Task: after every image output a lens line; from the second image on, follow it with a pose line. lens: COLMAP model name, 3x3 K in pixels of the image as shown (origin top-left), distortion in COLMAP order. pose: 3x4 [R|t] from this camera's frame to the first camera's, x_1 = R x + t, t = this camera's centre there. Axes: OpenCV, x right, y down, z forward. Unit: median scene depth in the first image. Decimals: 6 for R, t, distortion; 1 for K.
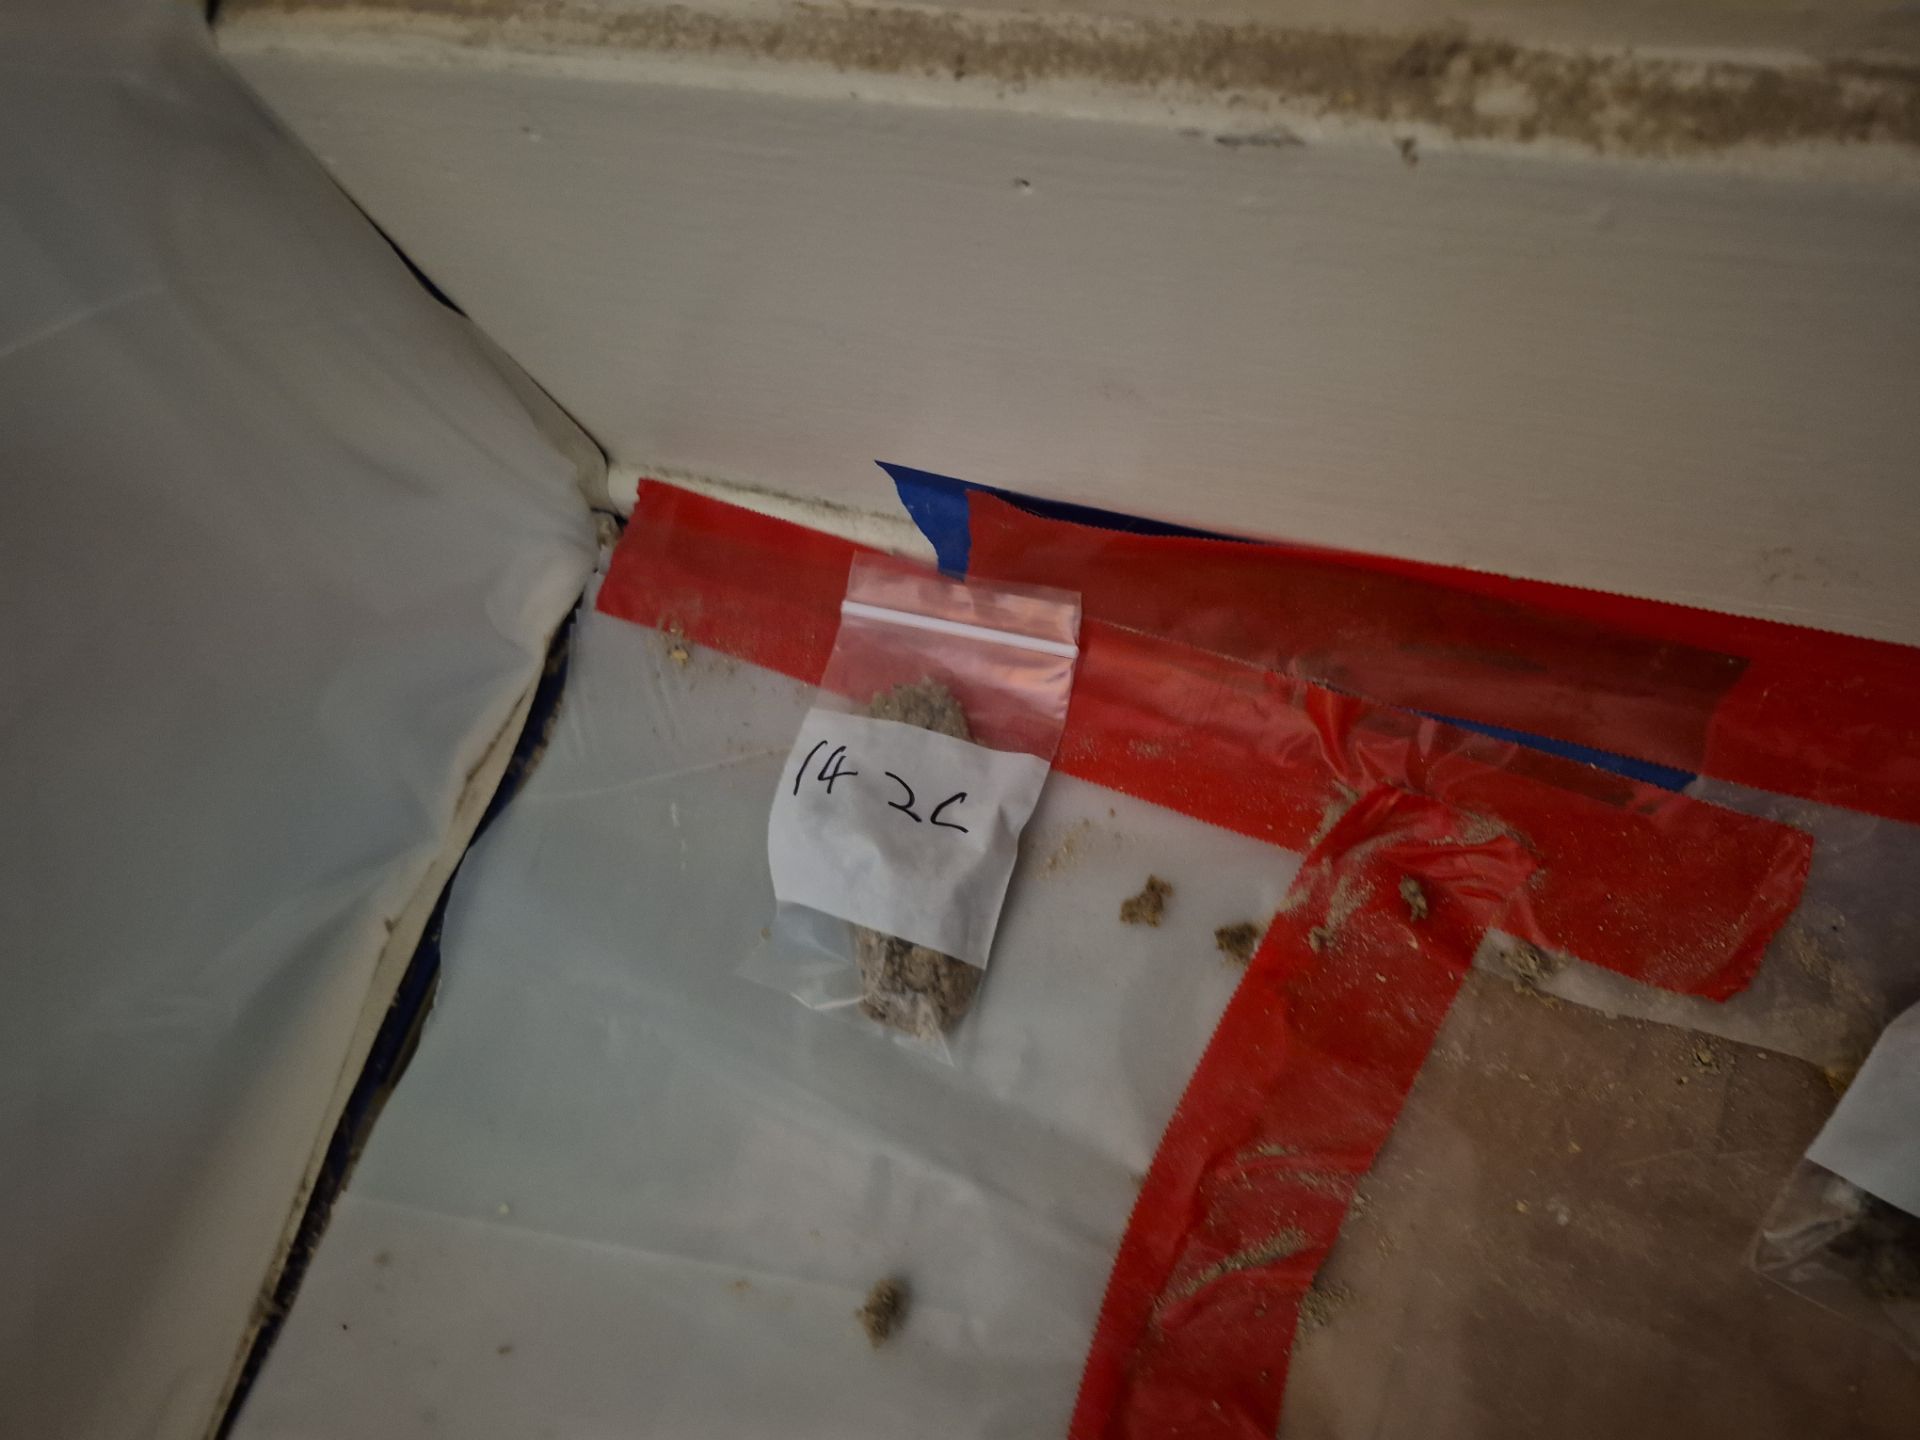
lens RADIAL K [[1363.9, 0, 977.7], [0, 1363.9, 687.7], [0, 0, 1]] dist [0.066160, -0.114006]
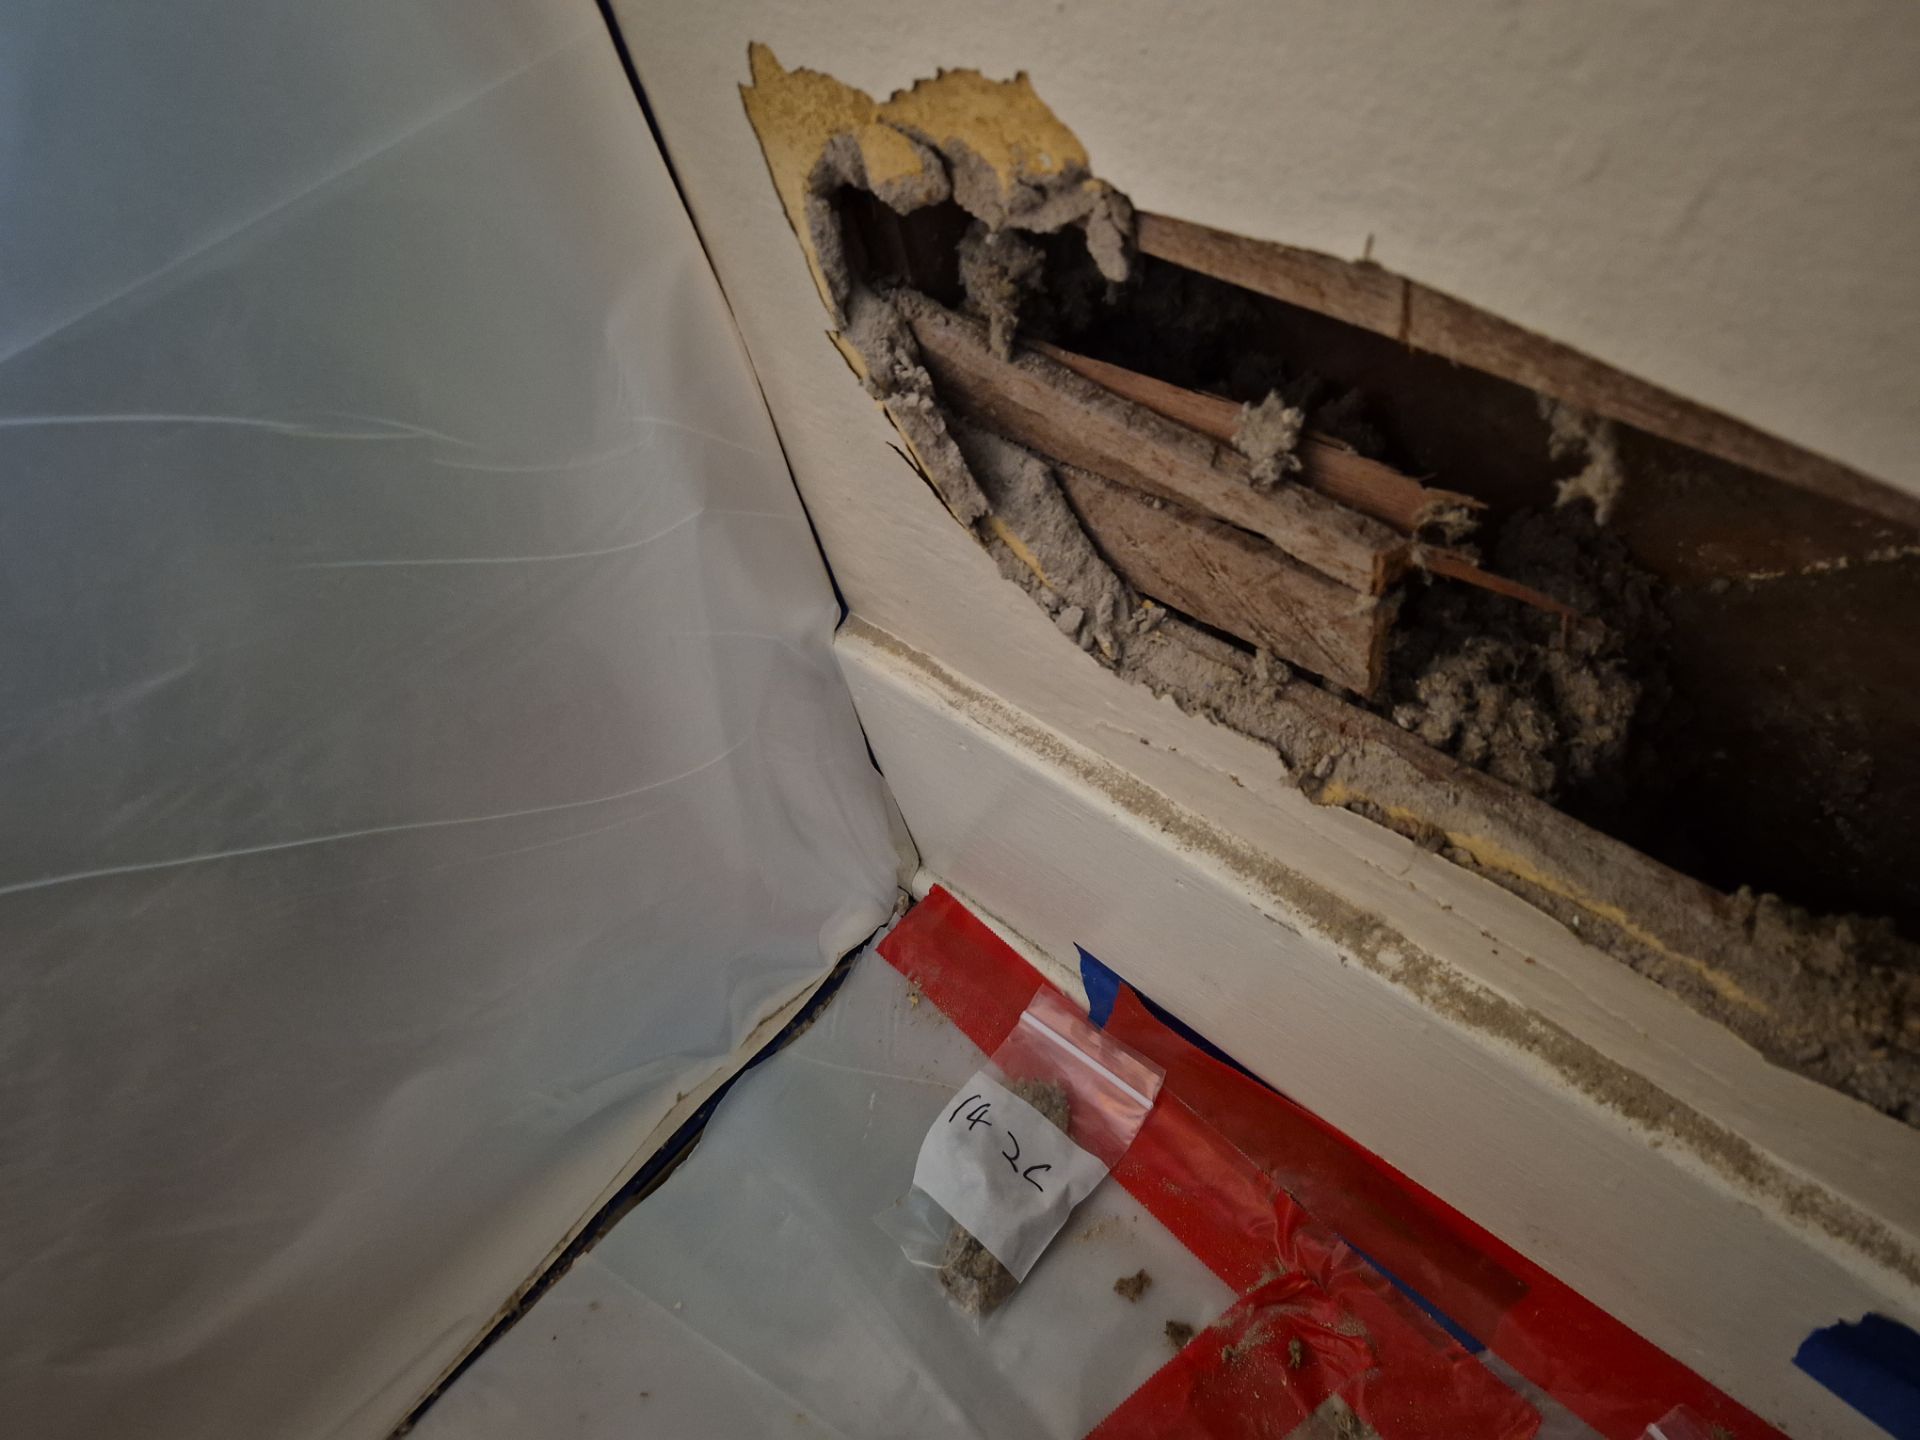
lens RADIAL K [[1363.9, 0, 977.7], [0, 1363.9, 687.7], [0, 0, 1]] dist [0.066160, -0.114006]
pose [[0.919784, 0.339737, -0.196408, 0.038454], [-0.376155, 0.905898, -0.194567, -0.085291], [0.111824, 0.252839, 0.961024, -0.684782]]
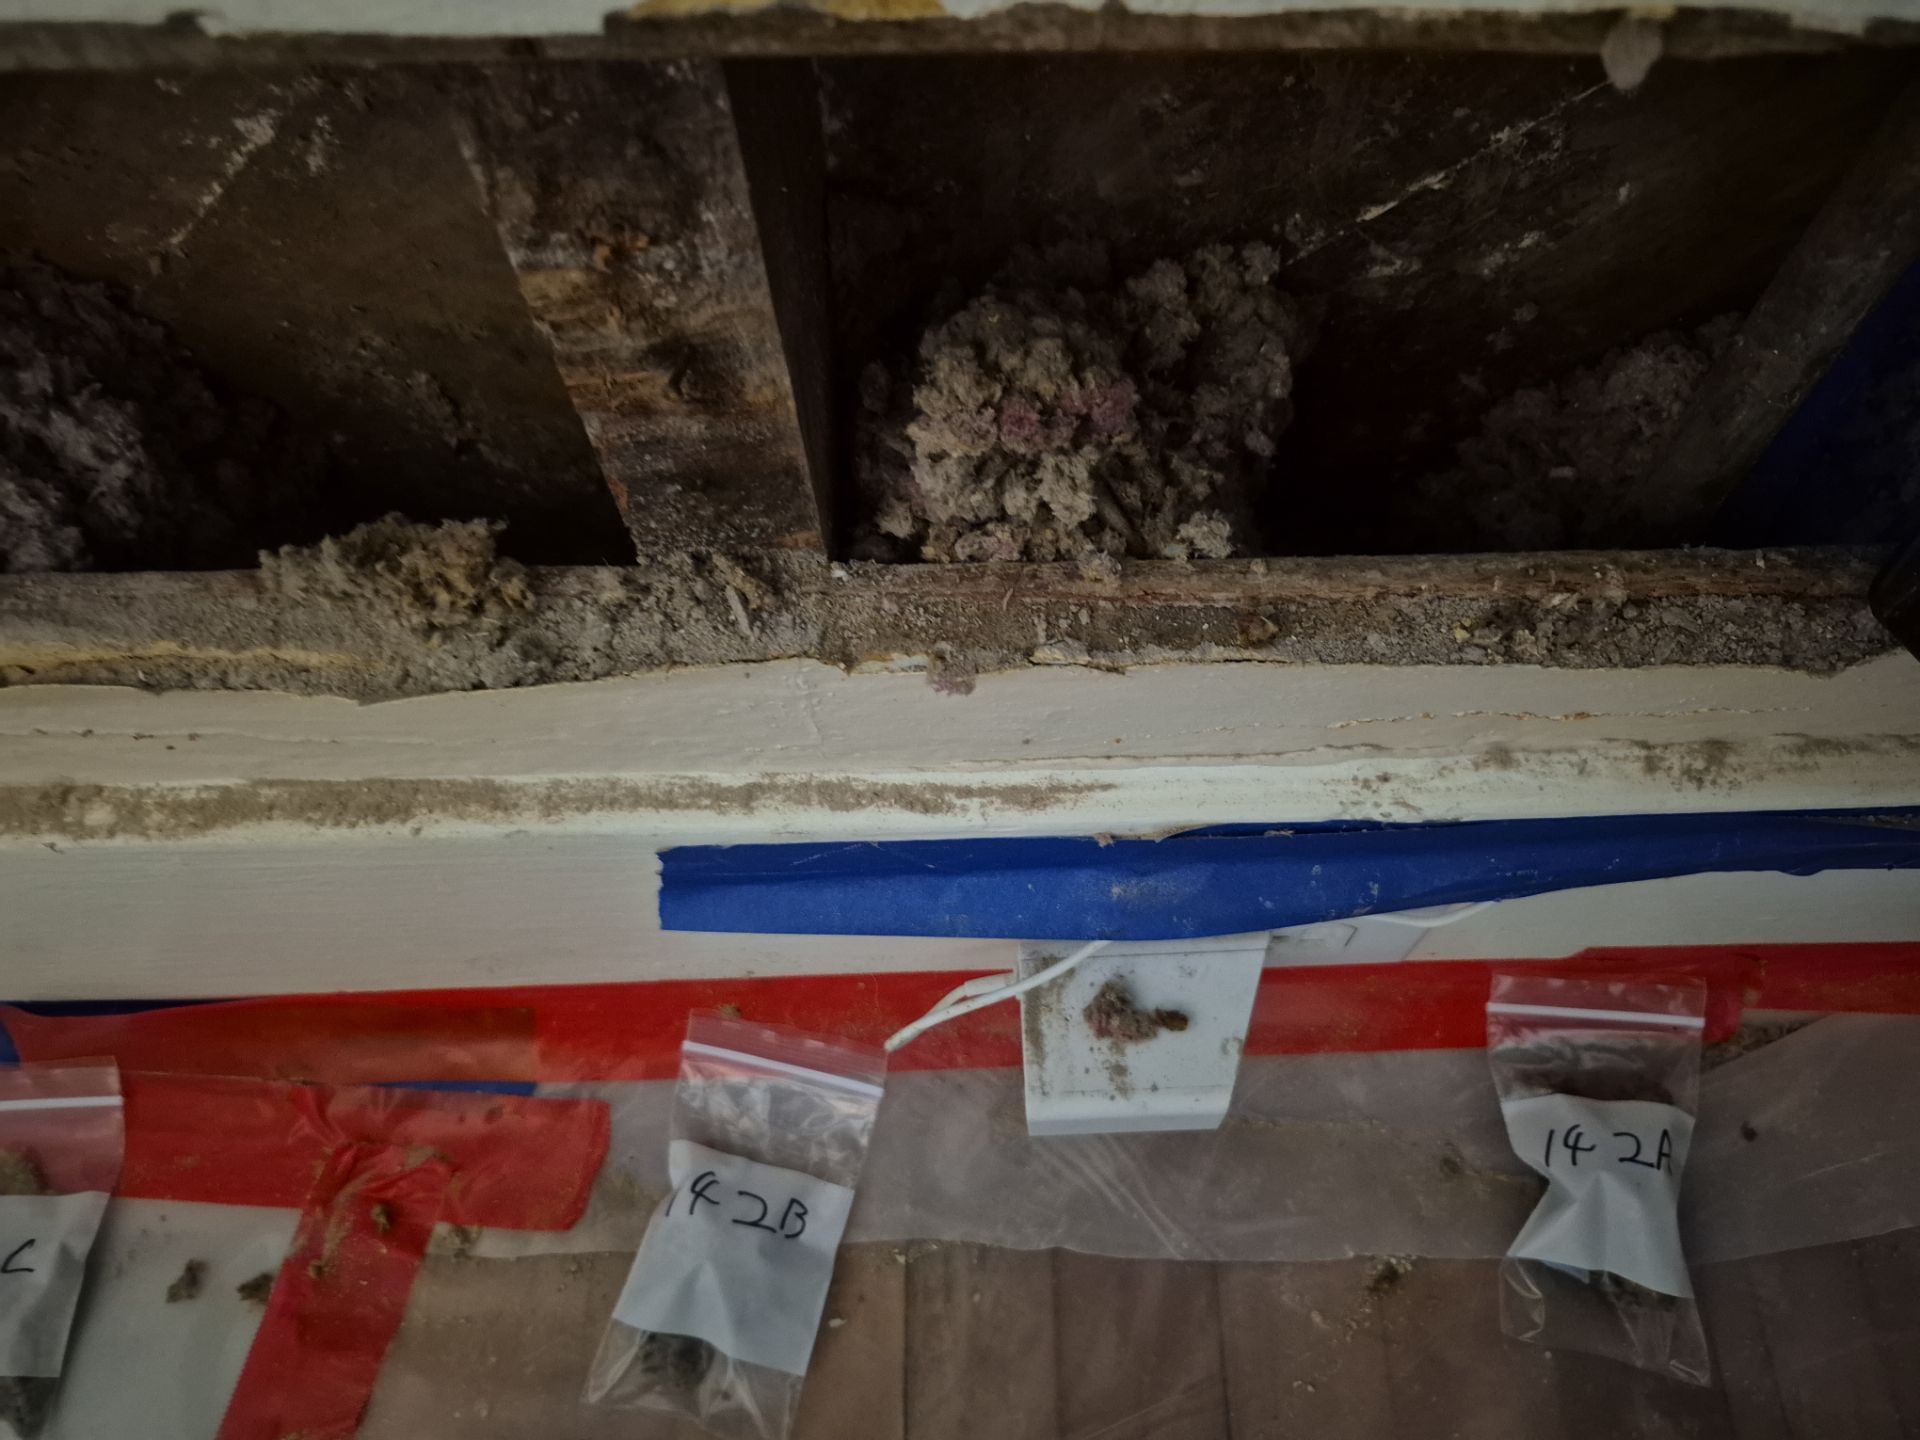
lens RADIAL K [[1379.5, 0, 1003.3], [0, 1379.5, 690.6], [0, 0, 1]] dist [0.007239, -0.001724]
pose [[0.914848, -0.185257, 0.358793, 0.476332], [0.242553, 0.962501, -0.121489, -0.041086], [-0.322832, 0.198170, 0.925477, -0.624297]]
